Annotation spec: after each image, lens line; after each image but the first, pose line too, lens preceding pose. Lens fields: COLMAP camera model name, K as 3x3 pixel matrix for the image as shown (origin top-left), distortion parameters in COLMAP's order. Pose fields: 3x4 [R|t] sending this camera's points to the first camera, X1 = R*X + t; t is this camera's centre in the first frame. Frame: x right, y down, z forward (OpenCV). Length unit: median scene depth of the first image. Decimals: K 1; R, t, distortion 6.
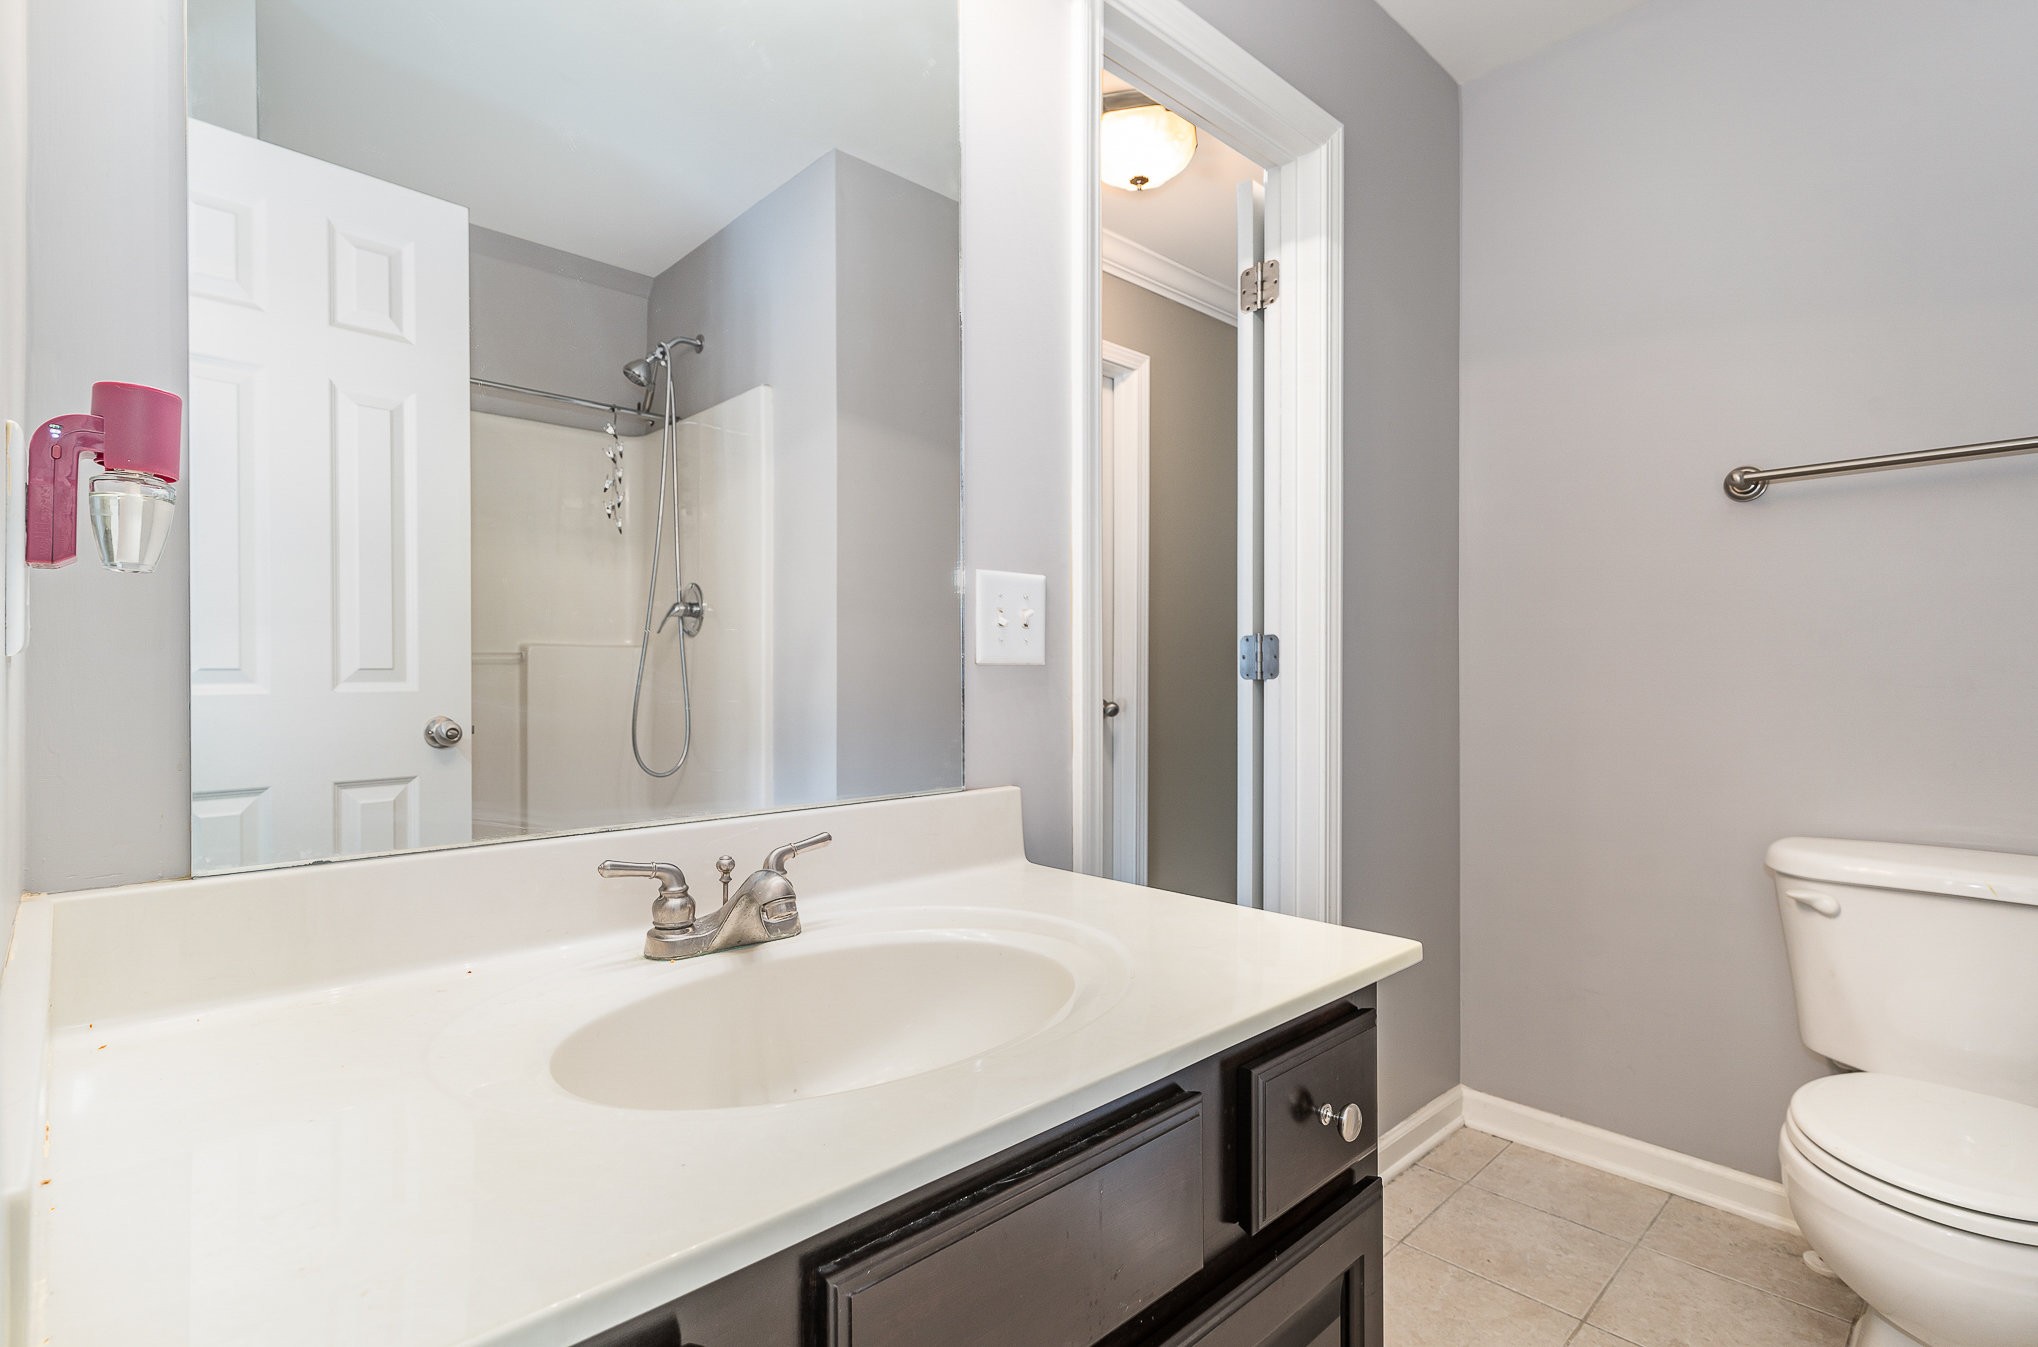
lens RADIAL K [[973.3, 0, 1009.6], [0, 973.3, 689.1], [0, 0, 1]] dist [0.024413, 0.000585]
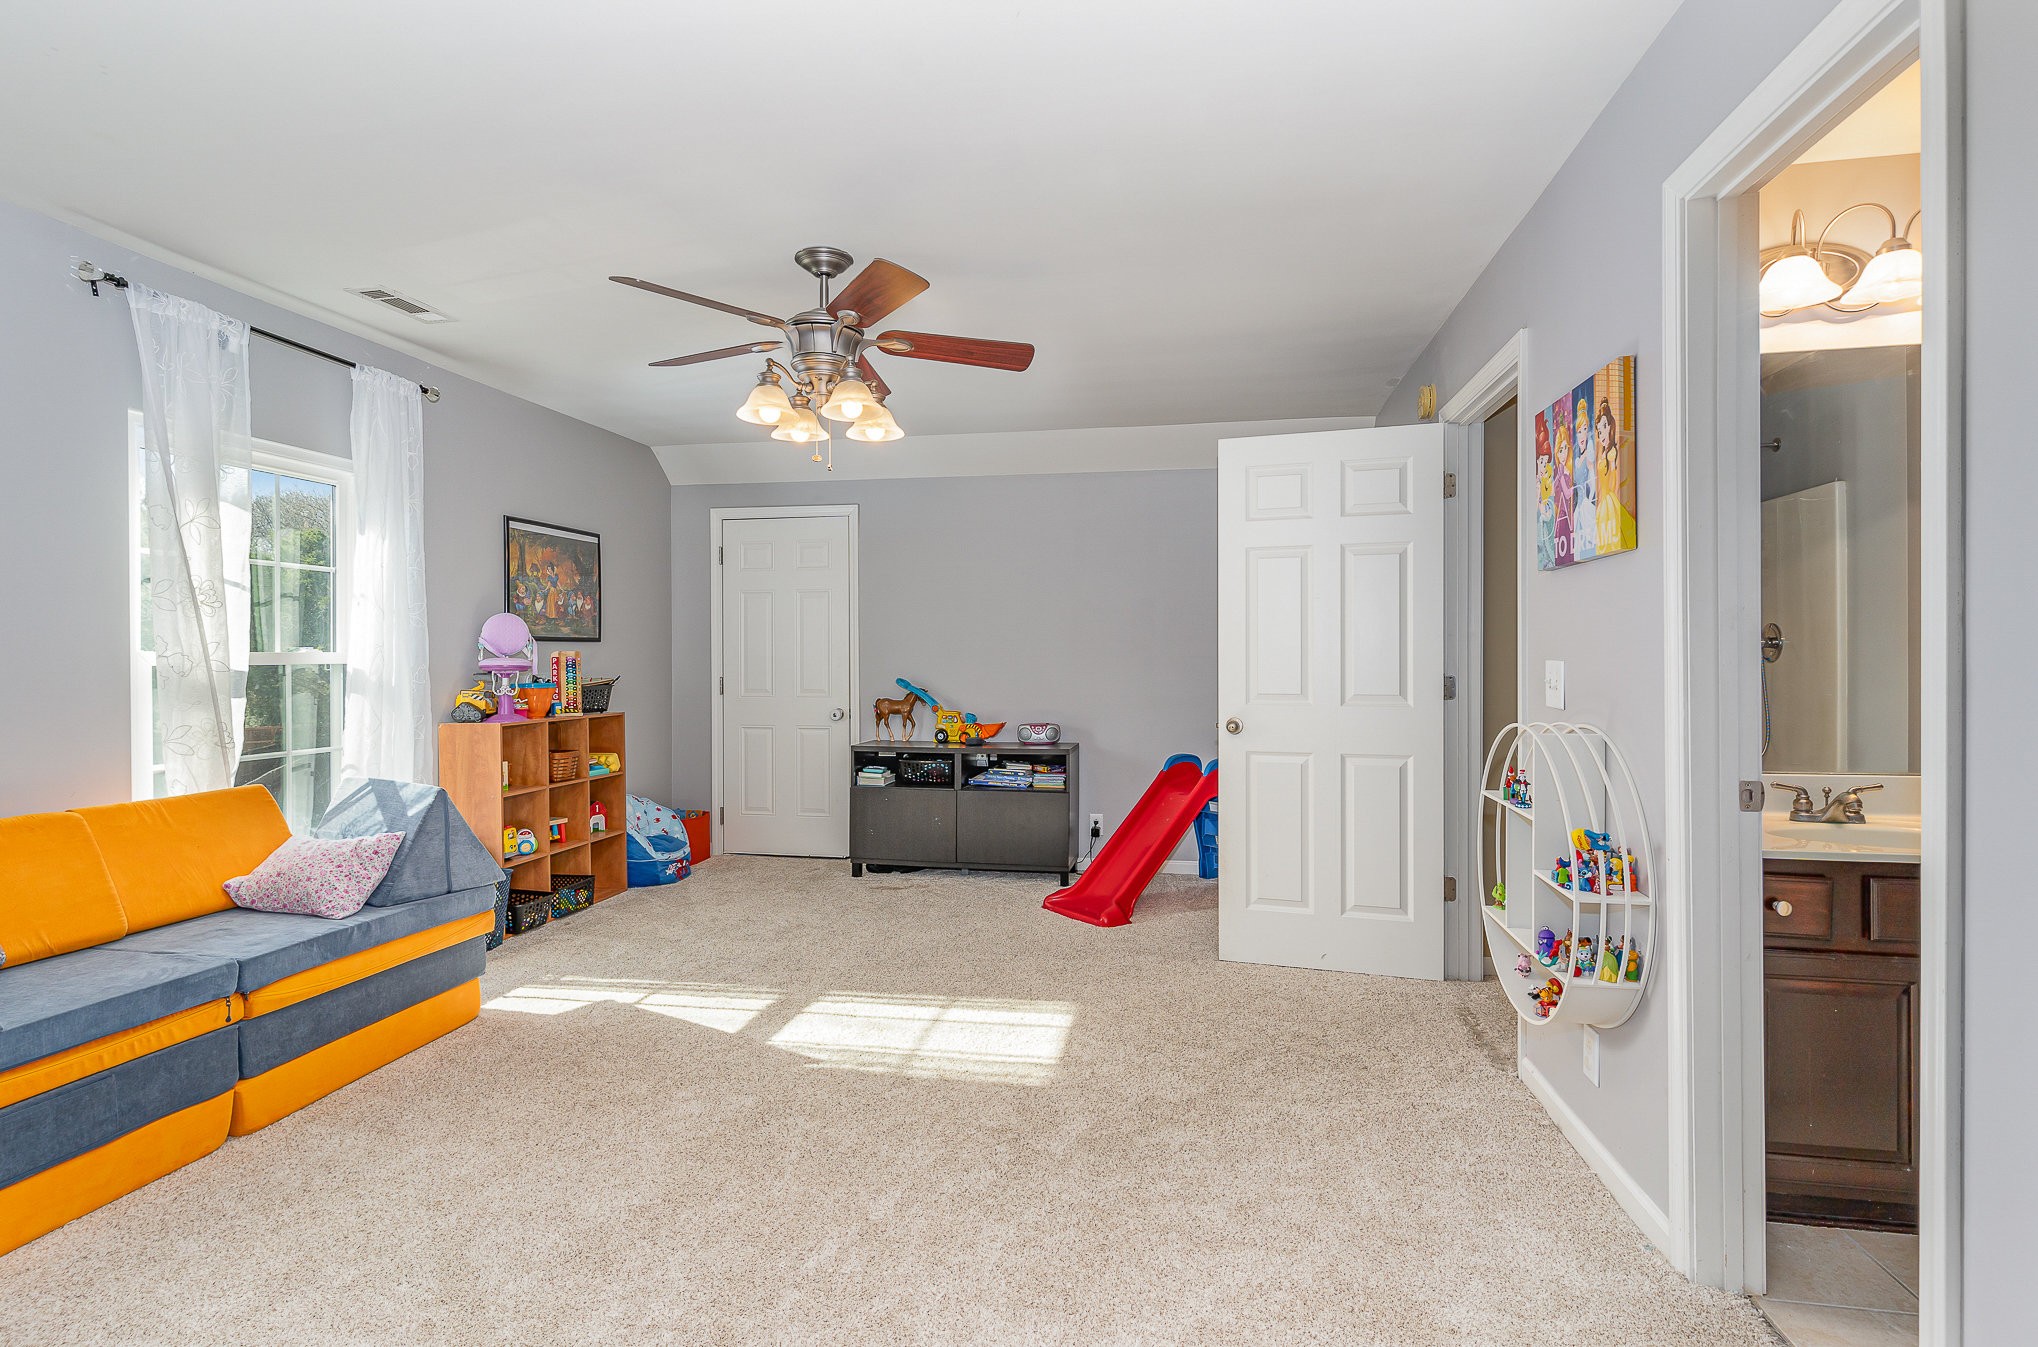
lens RADIAL K [[973.3, 0, 1013.6], [0, 973.3, 672.2], [0, 0, 1]] dist [0.024413, 0.000585]
pose [[0.600321, 0.011529, -0.799676, 0.523050], [0.002357, 0.999866, 0.016185, -0.187409], [0.799755, -0.011602, 0.600214, -2.352959]]
